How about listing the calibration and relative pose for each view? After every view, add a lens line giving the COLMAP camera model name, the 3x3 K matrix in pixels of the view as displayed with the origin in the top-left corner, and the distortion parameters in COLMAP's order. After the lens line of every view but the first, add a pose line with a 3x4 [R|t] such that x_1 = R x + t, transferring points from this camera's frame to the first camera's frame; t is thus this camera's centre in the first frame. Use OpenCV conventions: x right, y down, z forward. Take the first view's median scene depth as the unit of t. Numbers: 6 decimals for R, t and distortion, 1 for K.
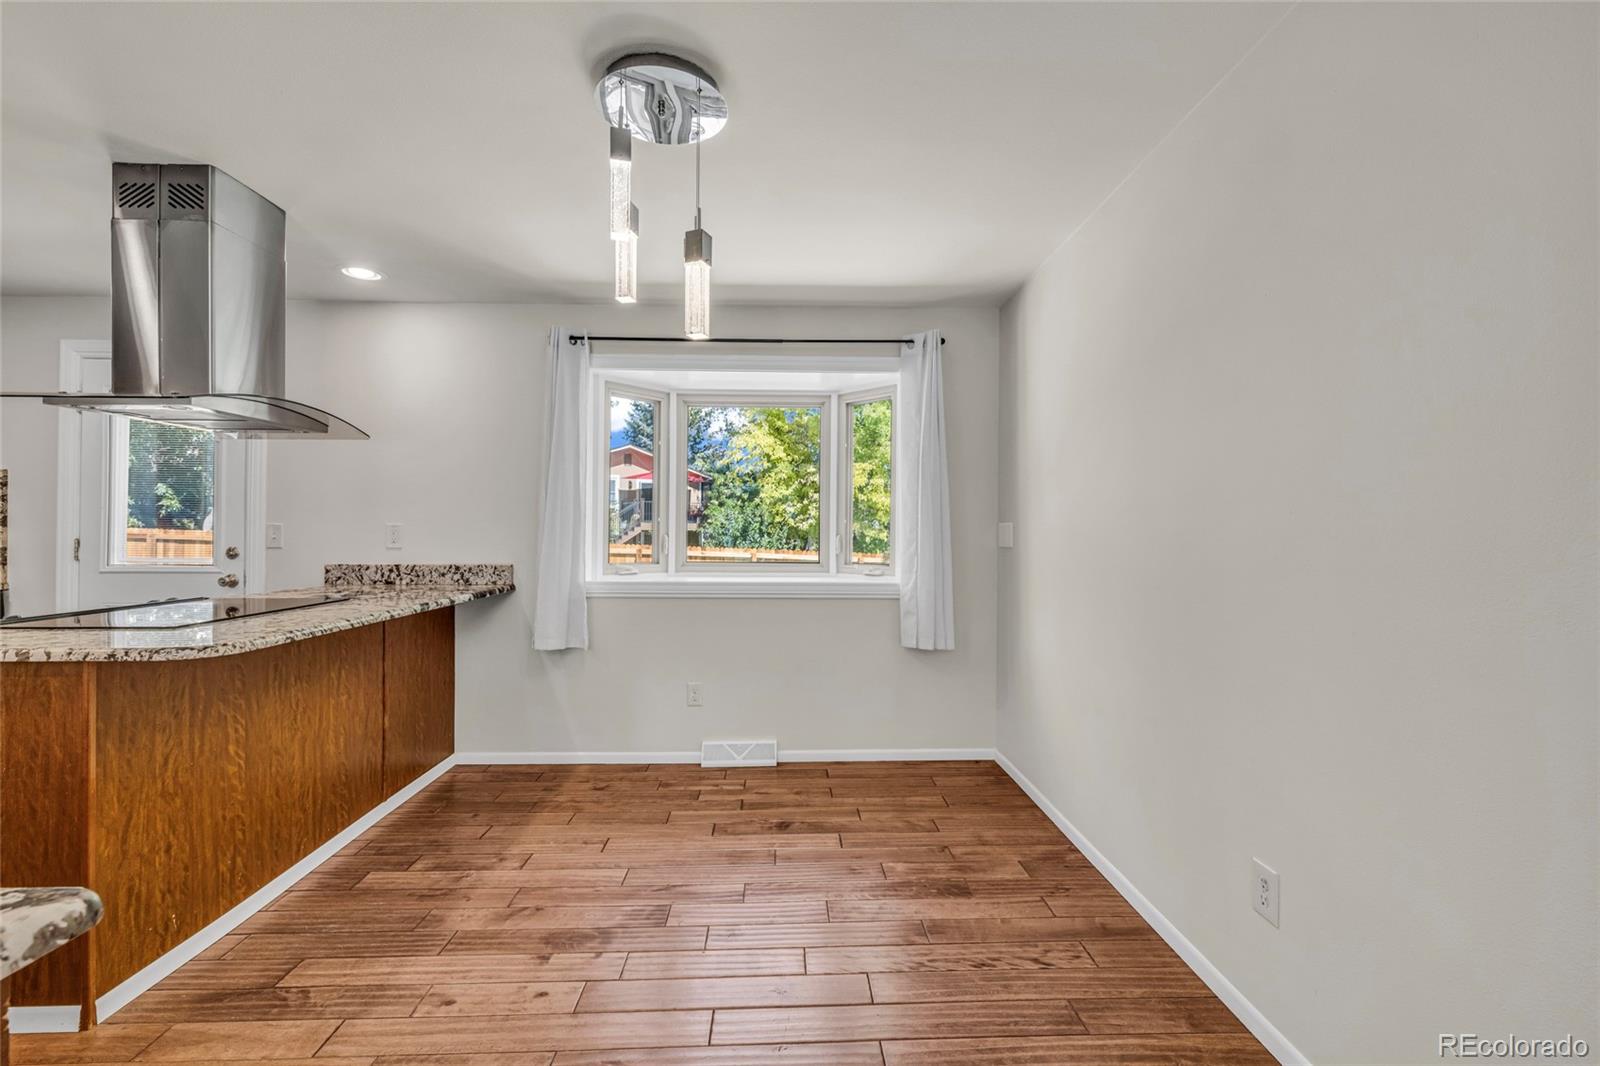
lens RADIAL K [[674.5, 0, 789.9], [0, 674.5, 531.1], [0, 0, 1]] dist [0.000280, -0.000070]
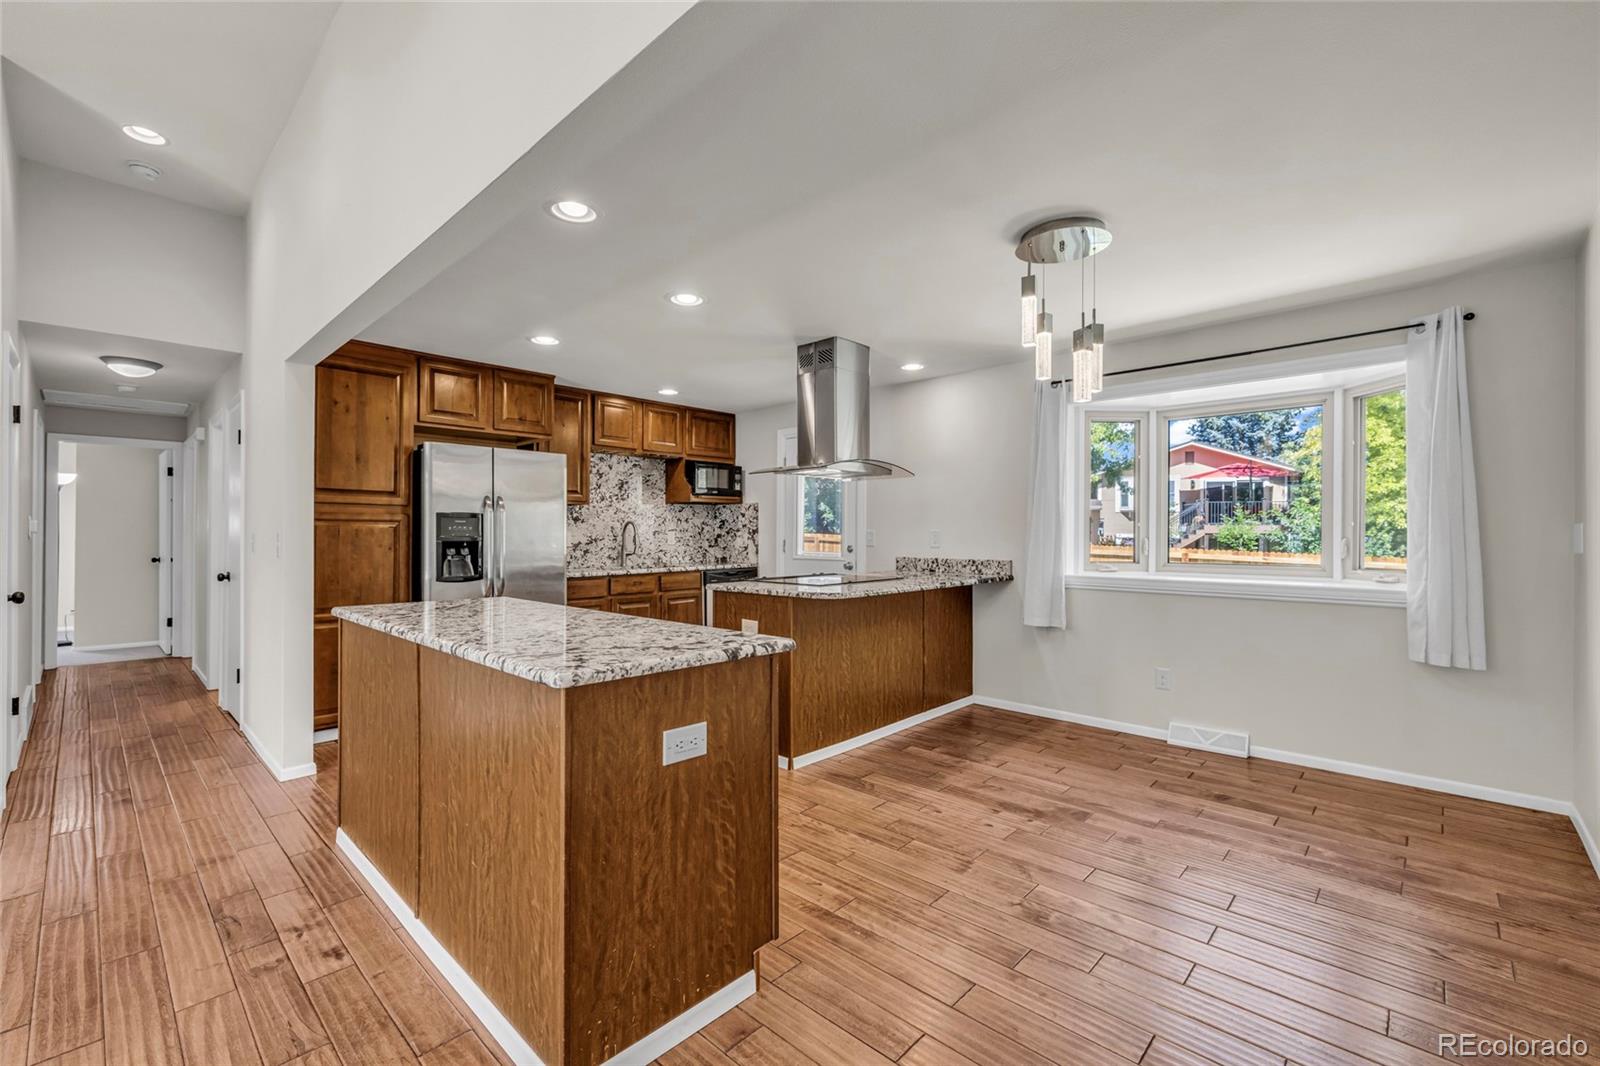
lens RADIAL K [[674.5, 0, 808.6], [0, 674.5, 527.3], [0, 0, 1]] dist [0.000280, -0.000070]
pose [[0.719041, -0.010459, -0.694889, 0.249012], [0.002593, 0.999920, -0.012368, 0.000533], [0.694963, 0.007091, 0.719011, -0.254195]]
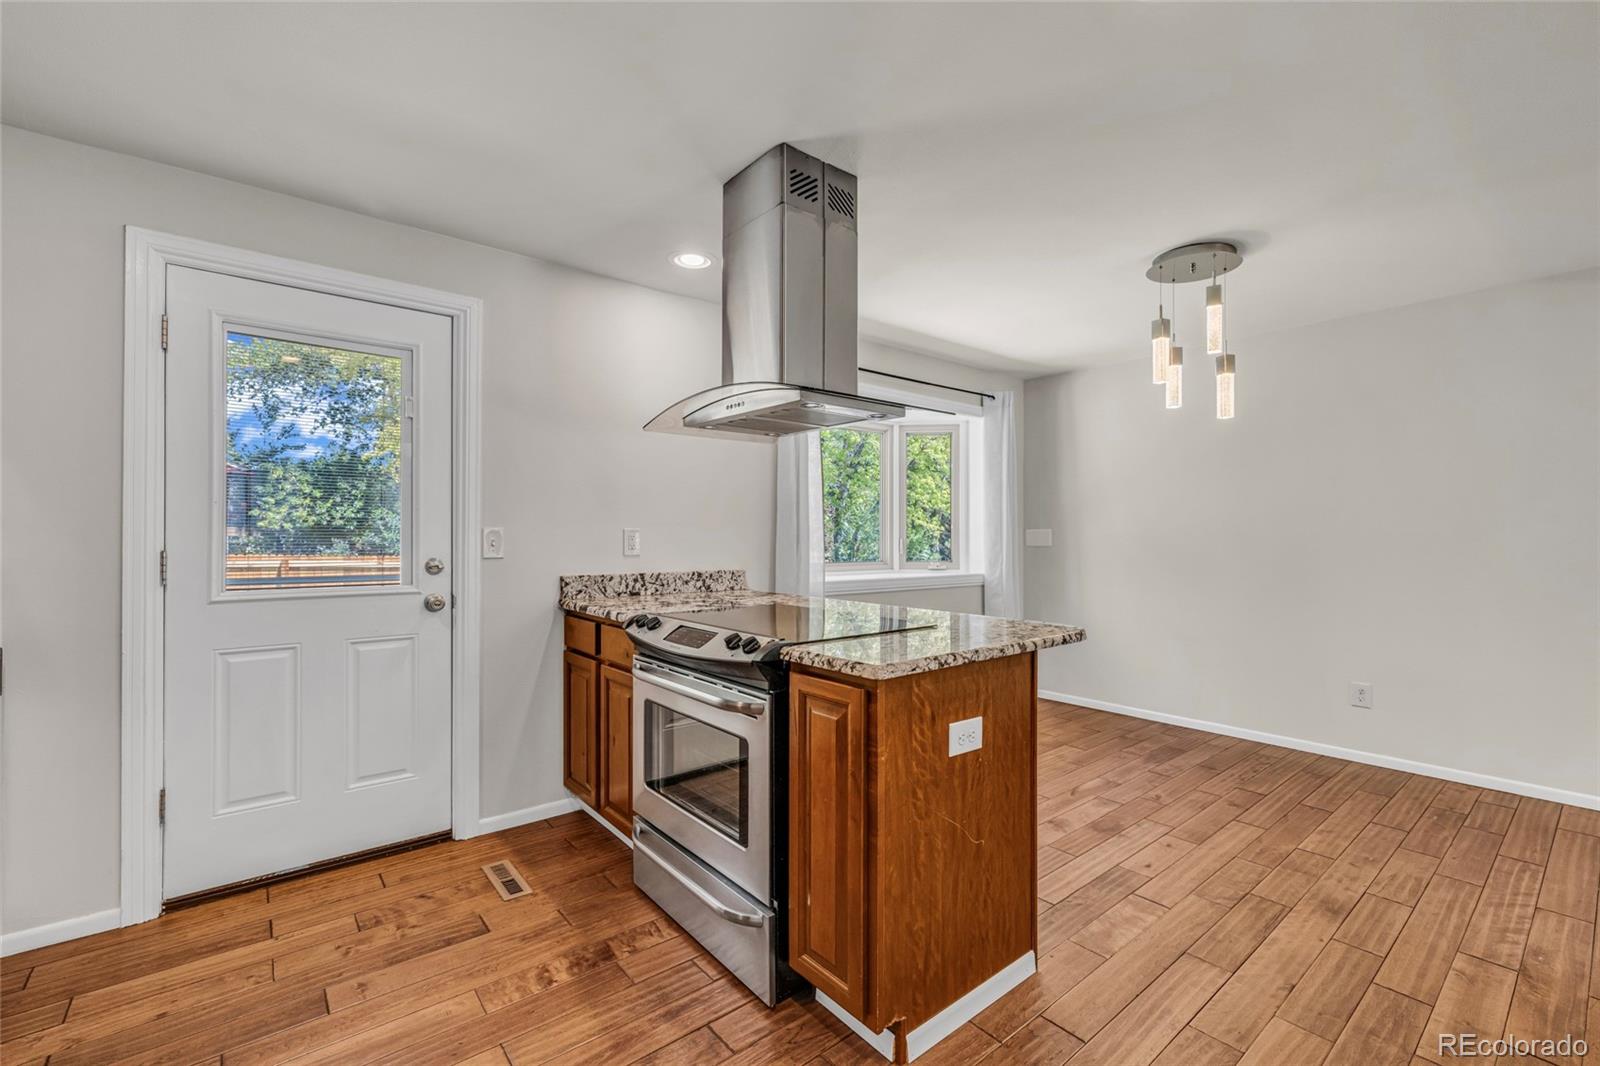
lens RADIAL K [[674.5, 0, 782.7], [0, 674.5, 536.4], [0, 0, 1]] dist [0.000280, -0.000070]
pose [[0.802479, -0.003369, 0.596670, -1.083568], [0.002910, 0.999994, 0.001731, -0.001435], [-0.596673, 0.000347, 0.802485, 0.173737]]
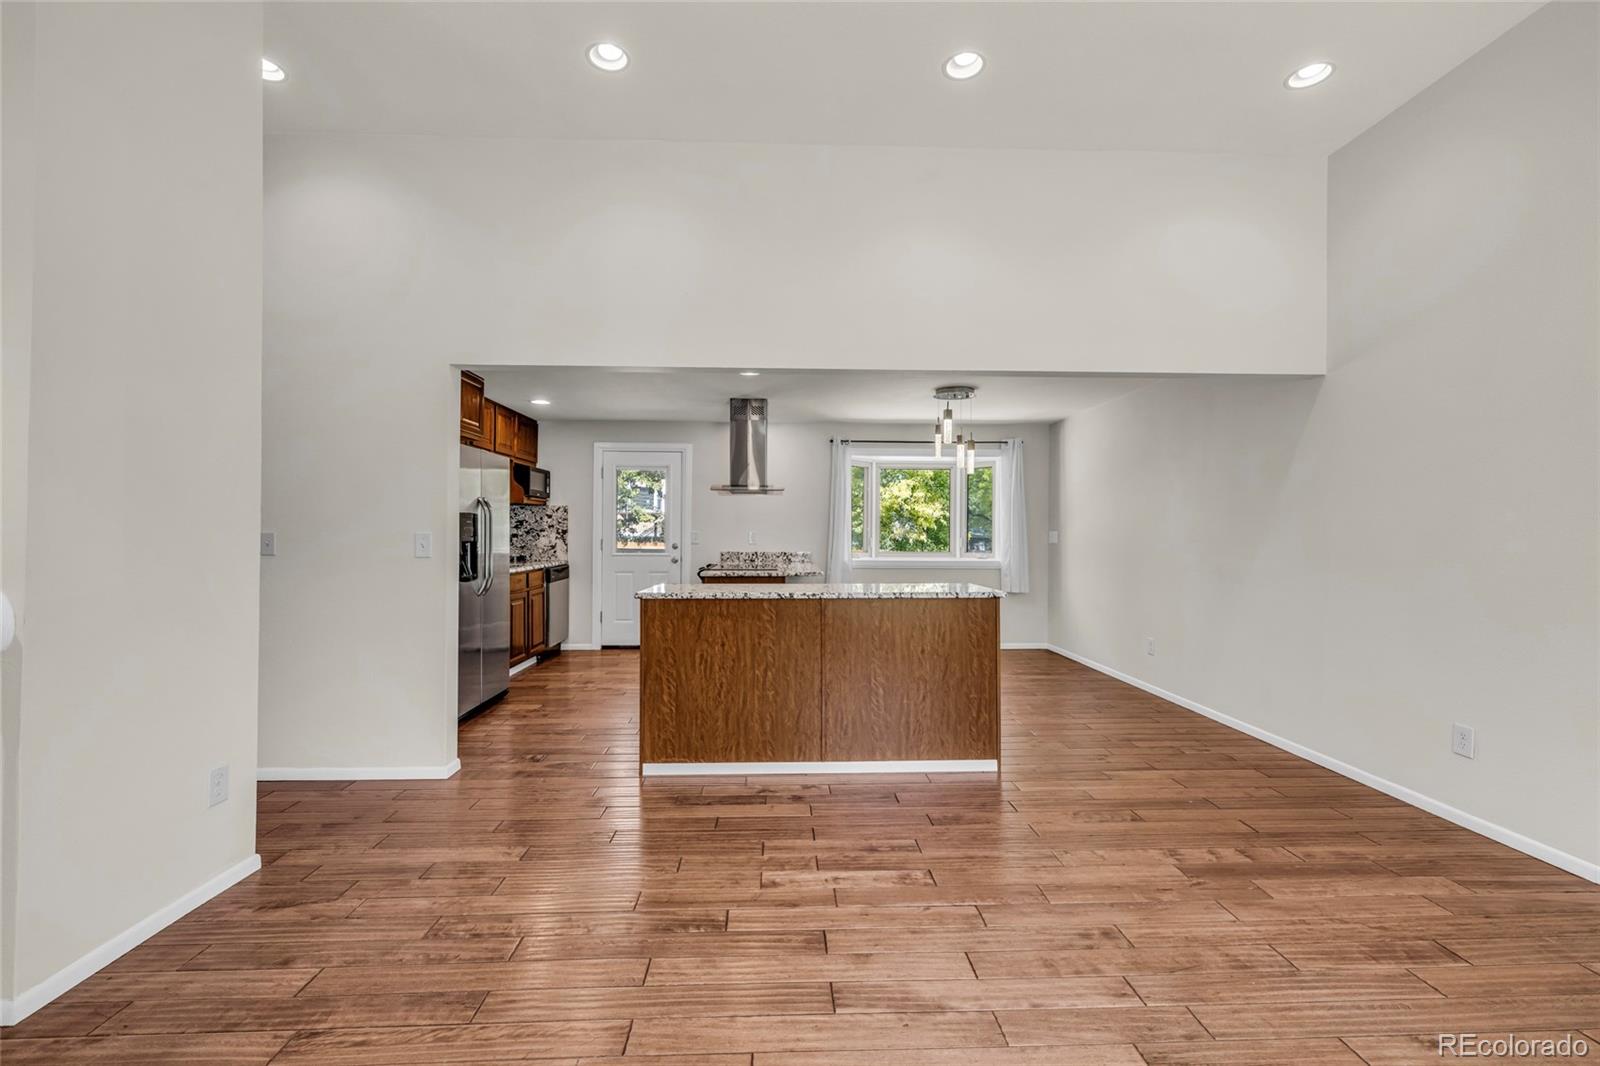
lens RADIAL K [[674.5, 0, 799.8], [0, 674.5, 524.2], [0, 0, 1]] dist [0.000280, -0.000070]
pose [[0.999727, 0.000364, 0.023377, -0.555698], [-0.000066, 0.999918, -0.012779, -0.008562], [-0.023380, 0.012774, 0.999645, -1.153541]]
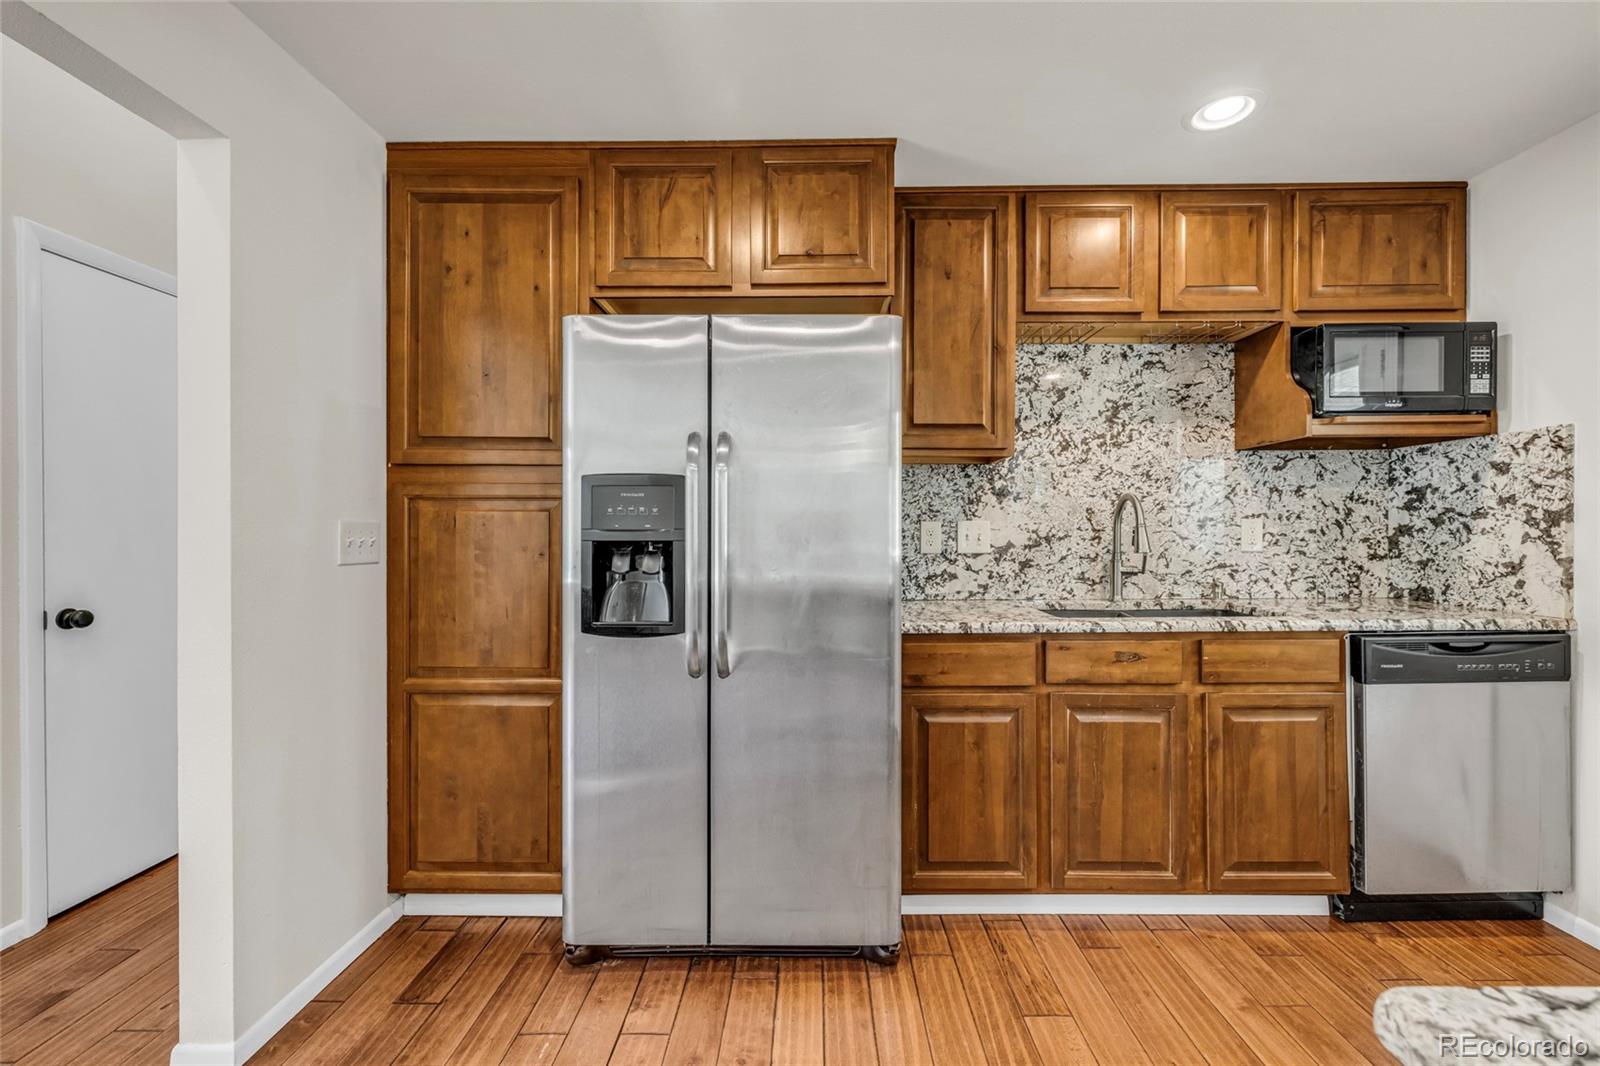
lens RADIAL K [[674.5, 0, 812.8], [0, 674.5, 532.2], [0, 0, 1]] dist [0.000280, -0.000070]
pose [[-0.023749, 0.001615, -0.999717, -0.621632], [0.000268, 0.999999, 0.001609, 0.001449], [0.999718, -0.000230, -0.023749, 0.401813]]
